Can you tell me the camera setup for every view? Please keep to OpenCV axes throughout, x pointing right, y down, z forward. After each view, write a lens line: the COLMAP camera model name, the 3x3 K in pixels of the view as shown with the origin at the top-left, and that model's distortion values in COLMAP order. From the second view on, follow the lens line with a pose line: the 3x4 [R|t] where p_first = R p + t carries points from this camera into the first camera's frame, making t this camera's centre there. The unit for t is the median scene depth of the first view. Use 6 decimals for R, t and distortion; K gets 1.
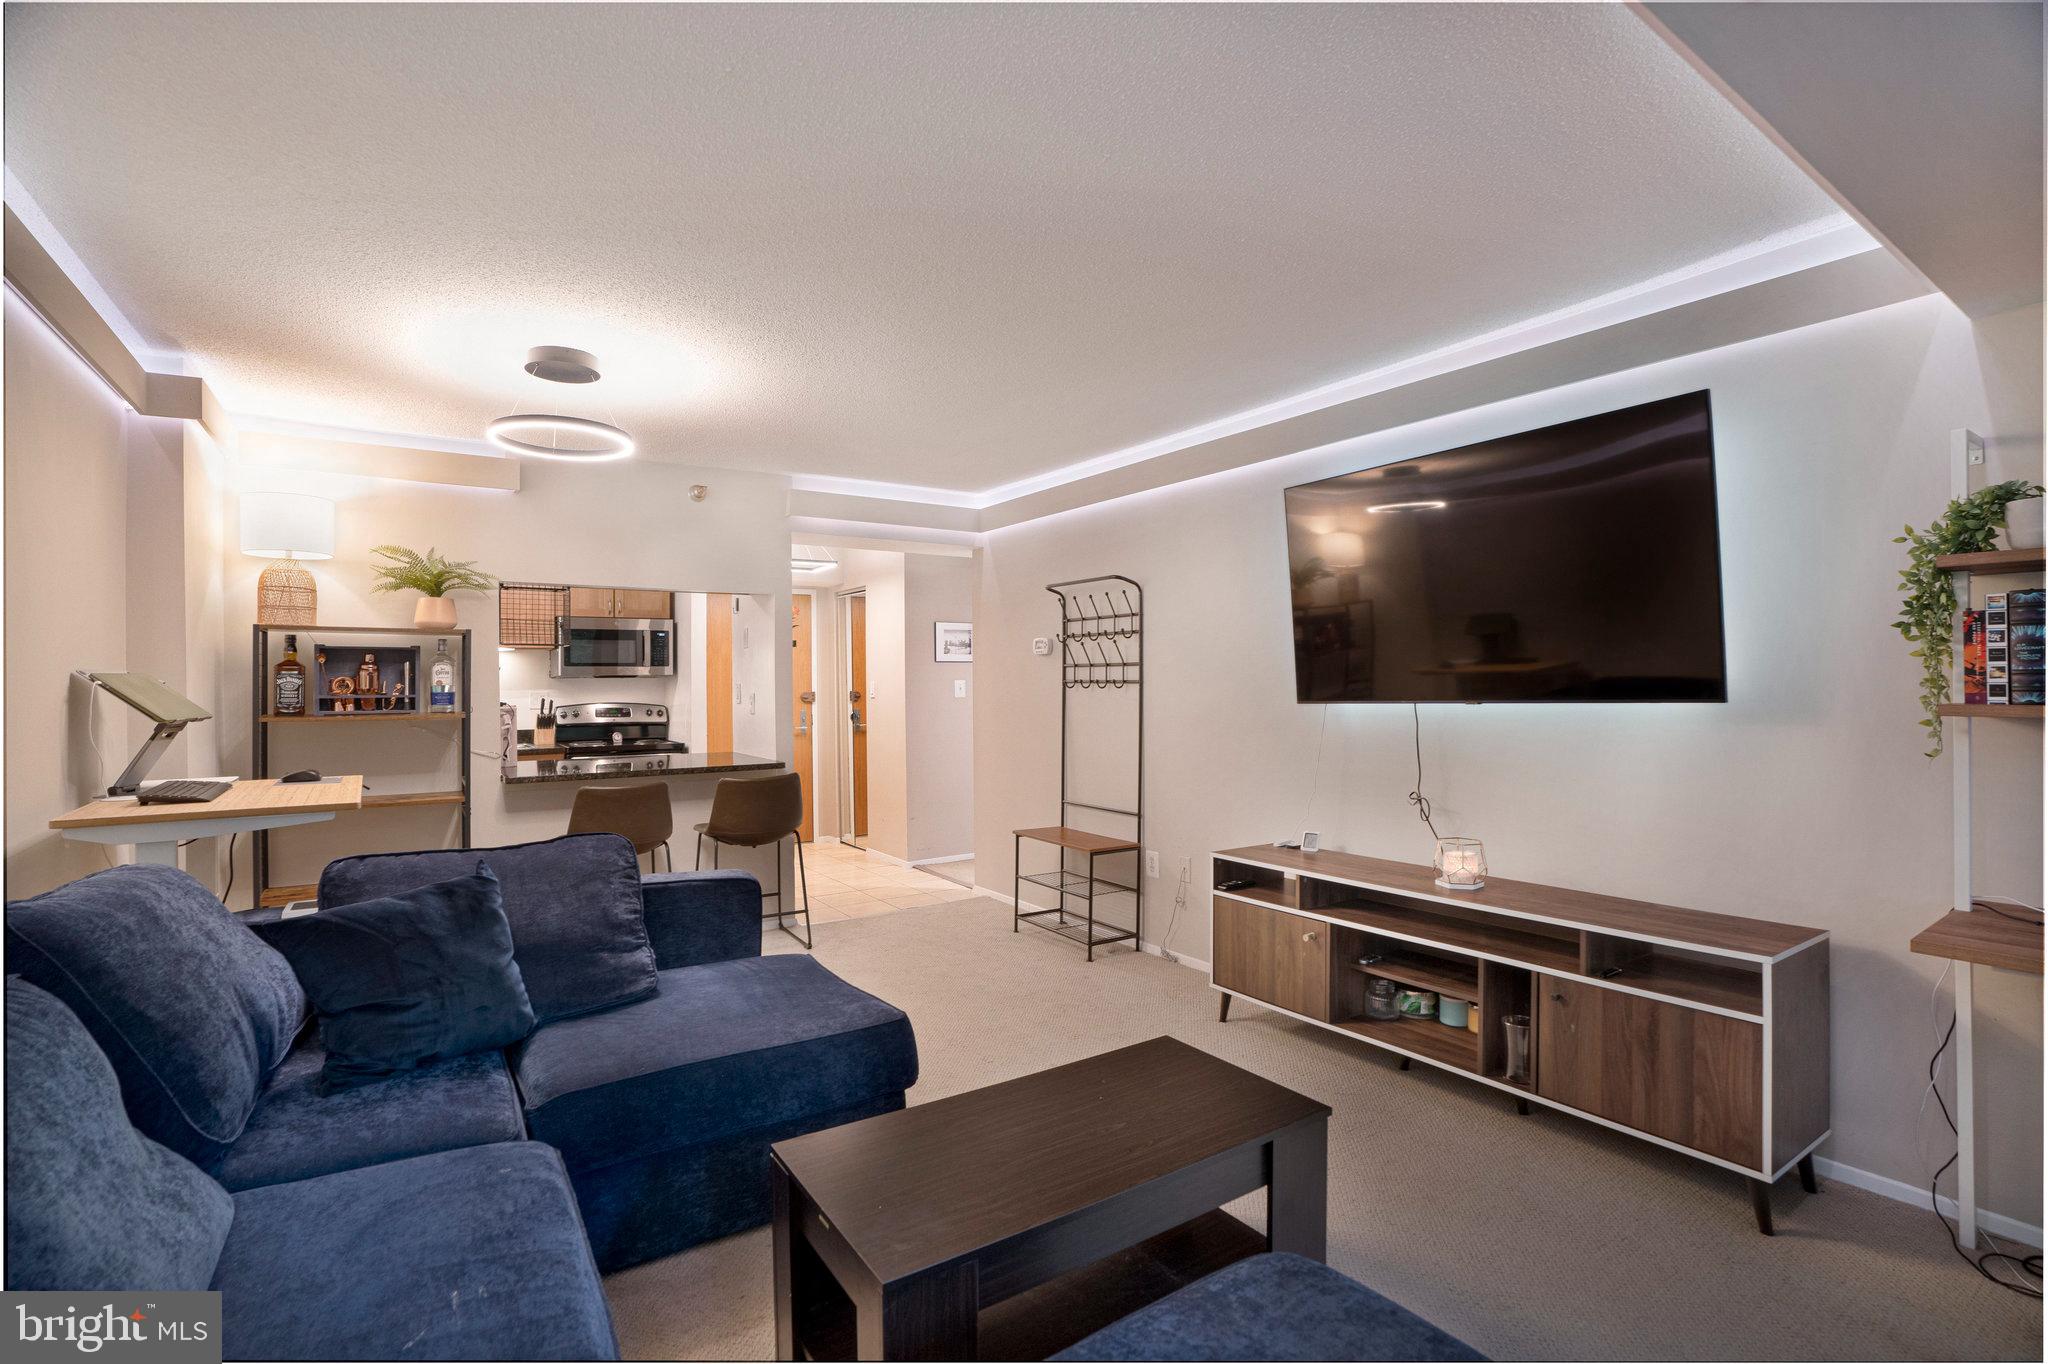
lens RADIAL K [[953.7, 0, 1023.8], [0, 953.7, 680.0], [0, 0, 1]] dist [-0.015531, 0.000632]
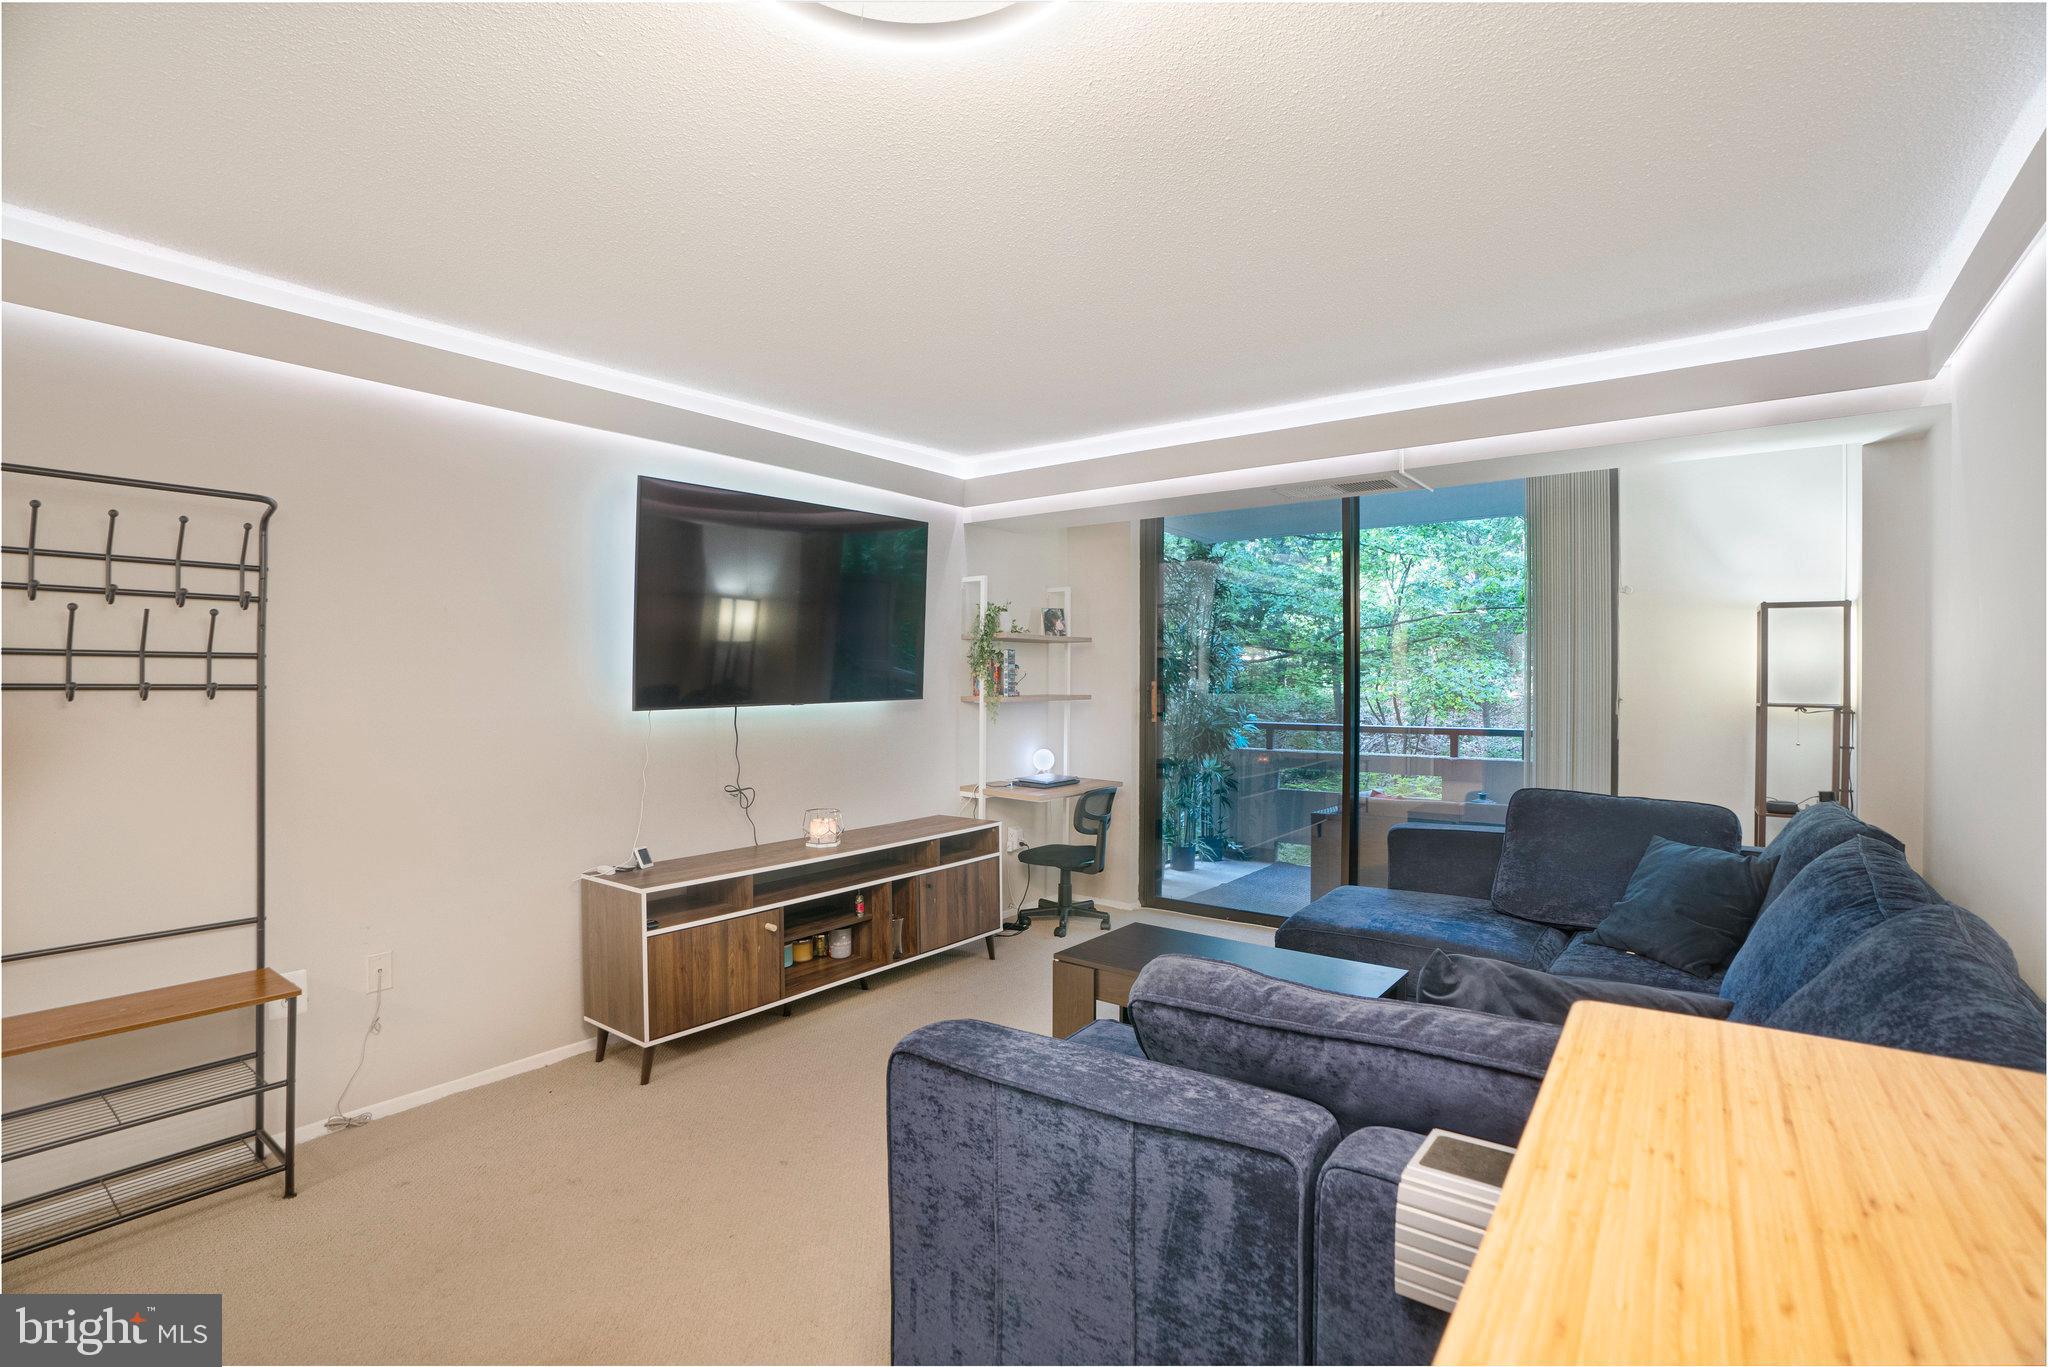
lens RADIAL K [[953.7, 0, 1019.2], [0, 953.7, 684.6], [0, 0, 1]] dist [-0.015531, 0.000632]
pose [[-0.302936, 0.002899, 0.953007, -0.756888], [-0.003961, 0.999983, -0.004302, 0.001263], [-0.953003, -0.005078, -0.302919, 0.999414]]
